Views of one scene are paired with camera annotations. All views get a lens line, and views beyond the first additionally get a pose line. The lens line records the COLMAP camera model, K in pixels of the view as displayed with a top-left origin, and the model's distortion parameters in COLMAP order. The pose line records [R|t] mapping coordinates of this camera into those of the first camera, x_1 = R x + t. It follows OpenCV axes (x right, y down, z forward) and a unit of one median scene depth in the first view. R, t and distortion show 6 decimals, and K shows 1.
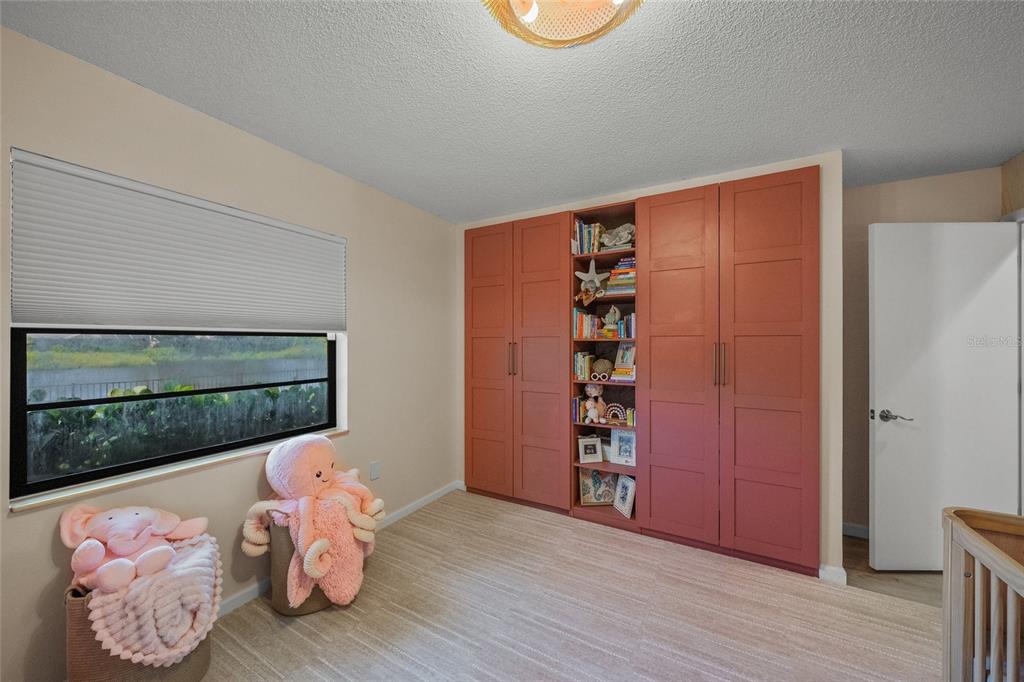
lens RADIAL K [[366.6, 0, 512.0], [0, 366.6, 341.0], [0, 0, 1]] dist [-0.000328, 0.000007]
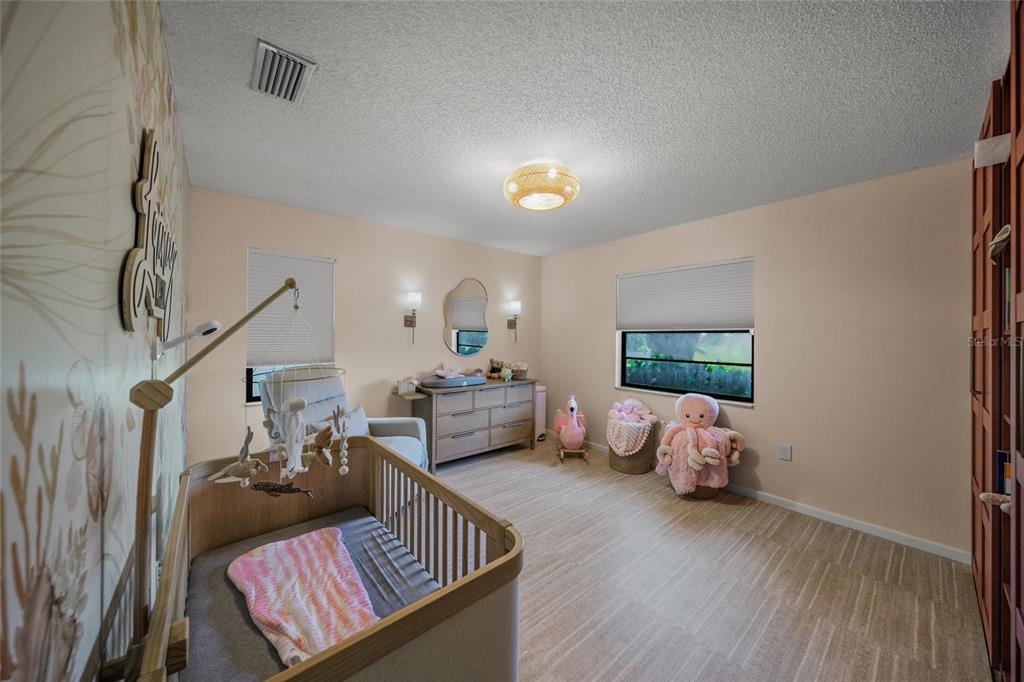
lens RADIAL K [[351.2, 0, 505.2], [0, 351.2, 327.0], [0, 0, 1]] dist [0.000029, 0.000109]
pose [[-0.357250, -0.028452, -0.933576, 1.015130], [-0.001153, 0.999549, -0.030021, 0.006983], [0.934008, -0.009649, -0.357121, 0.644342]]
